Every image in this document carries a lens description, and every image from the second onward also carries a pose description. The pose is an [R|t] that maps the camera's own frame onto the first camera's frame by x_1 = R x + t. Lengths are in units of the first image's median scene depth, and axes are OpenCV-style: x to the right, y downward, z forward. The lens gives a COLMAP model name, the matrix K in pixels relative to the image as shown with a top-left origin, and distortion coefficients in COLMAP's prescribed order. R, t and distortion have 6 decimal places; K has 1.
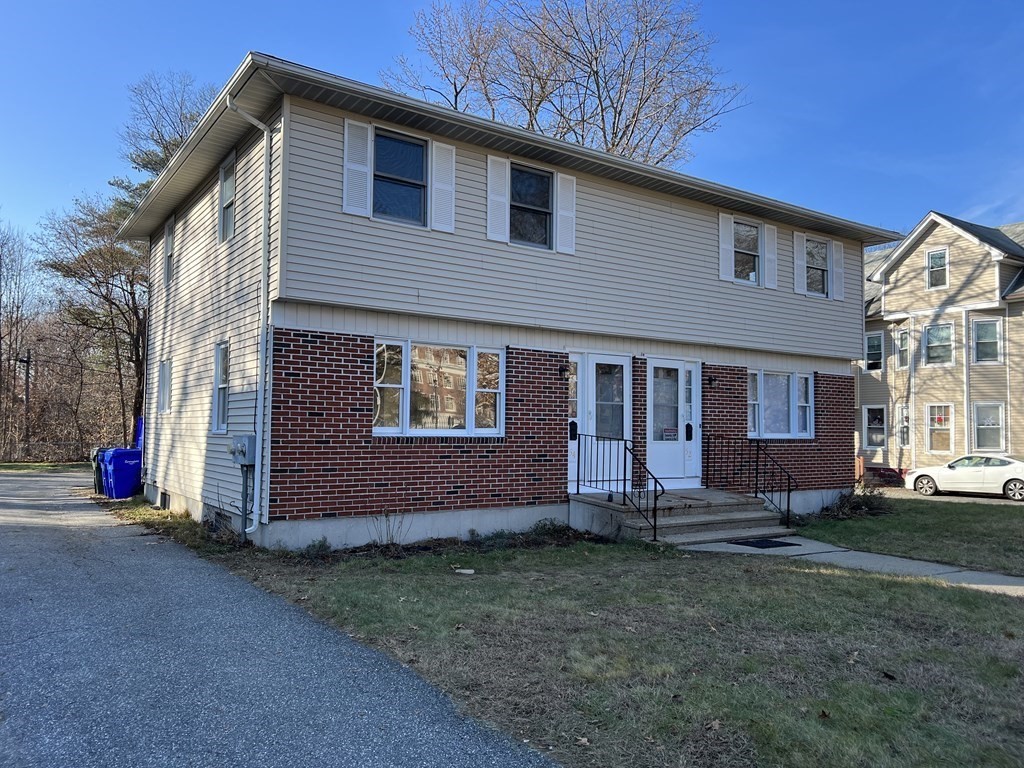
lens RADIAL K [[772.3, 0, 511.9], [0, 772.3, 384.7], [0, 0, 1]] dist [0.121834, -0.003865]
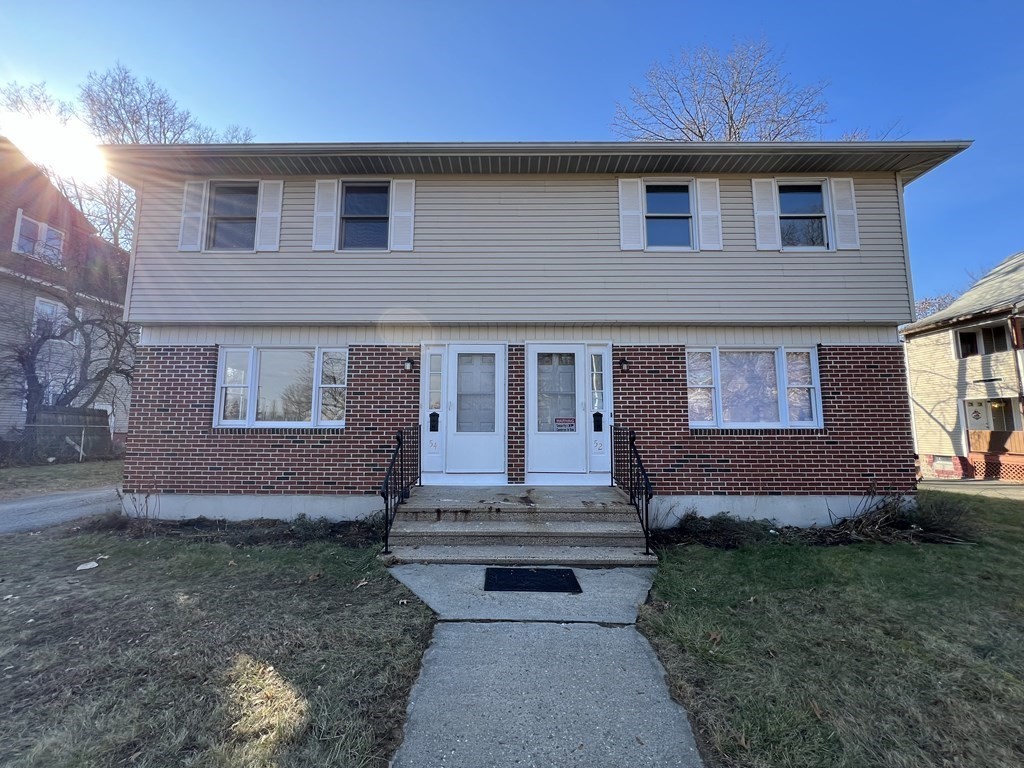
lens RADIAL K [[408.9, 0, 509.3], [0, 408.9, 379.0], [0, 0, 1]] dist [0.003571, 0.000050]
pose [[0.810670, -0.079199, -0.580122, 0.487101], [0.040482, 0.996020, -0.079407, 0.051678], [0.584102, 0.040889, 0.810650, 0.639190]]
